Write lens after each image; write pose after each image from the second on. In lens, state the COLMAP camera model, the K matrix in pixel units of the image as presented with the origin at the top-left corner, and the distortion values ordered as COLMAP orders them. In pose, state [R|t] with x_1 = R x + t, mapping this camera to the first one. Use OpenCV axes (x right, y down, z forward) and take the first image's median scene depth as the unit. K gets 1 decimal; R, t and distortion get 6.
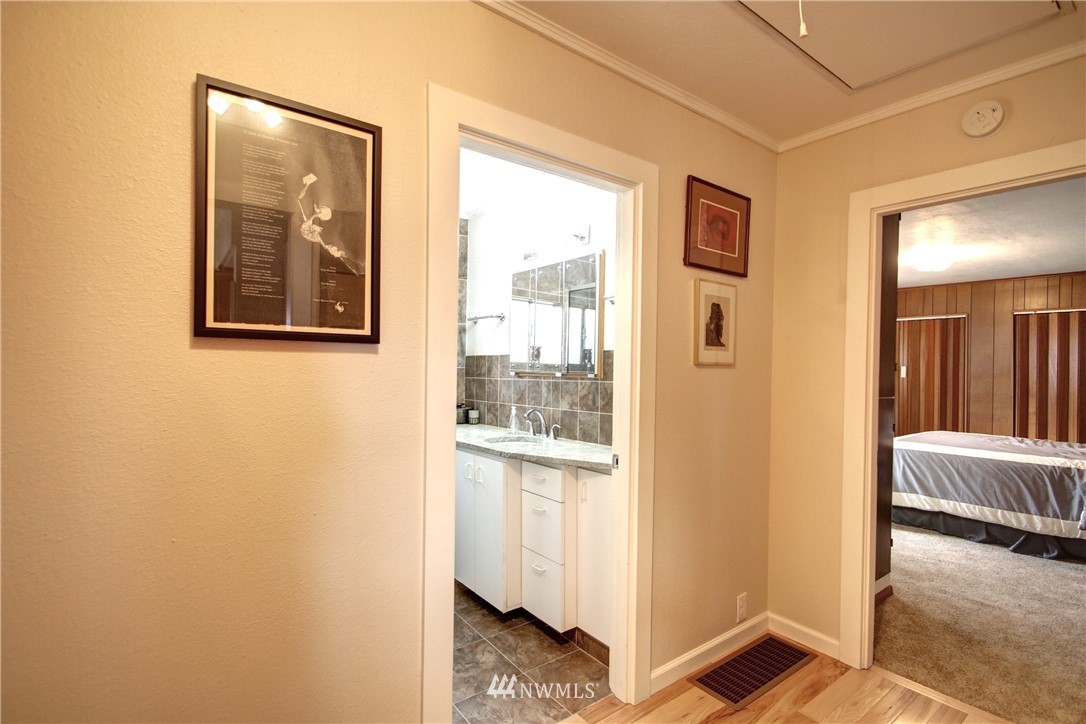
lens RADIAL K [[510.5, 0, 549.9], [0, 510.5, 371.9], [0, 0, 1]] dist [0.012619, -0.015872]
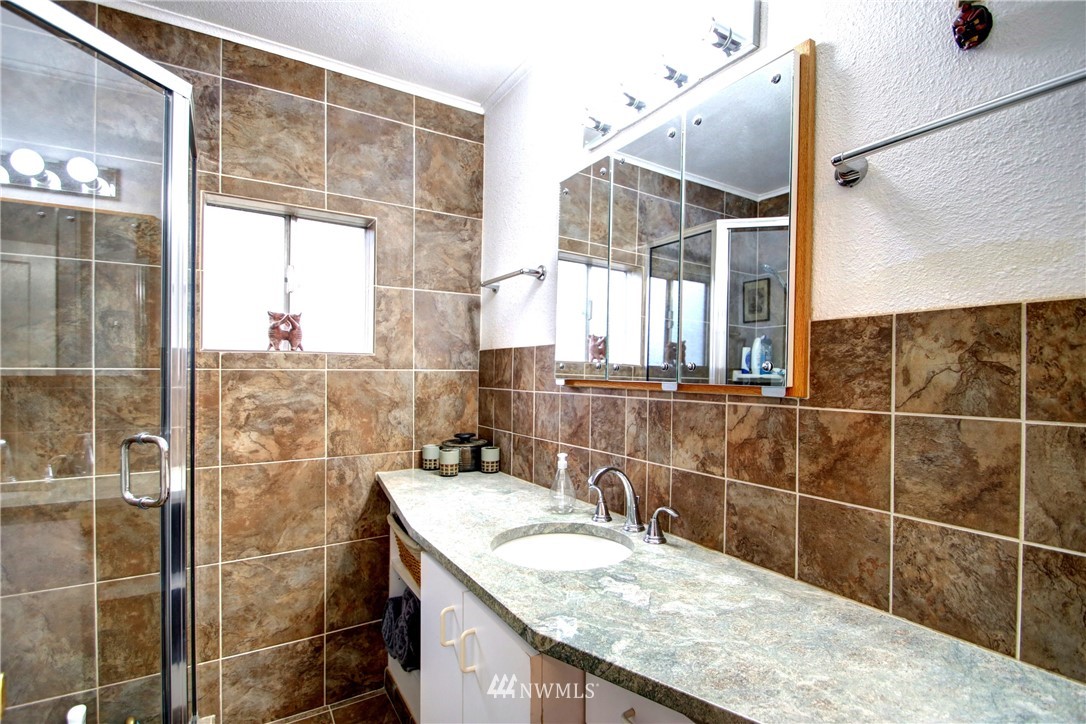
lens RADIAL K [[510.5, 0, 549.9], [0, 510.5, 371.9], [0, 0, 1]] dist [0.012619, -0.015872]
pose [[0.995603, 0.000276, -0.093671, -0.035036], [-0.001000, 0.999970, -0.007684, -0.002716], [0.093666, 0.007743, 0.995574, 0.481734]]
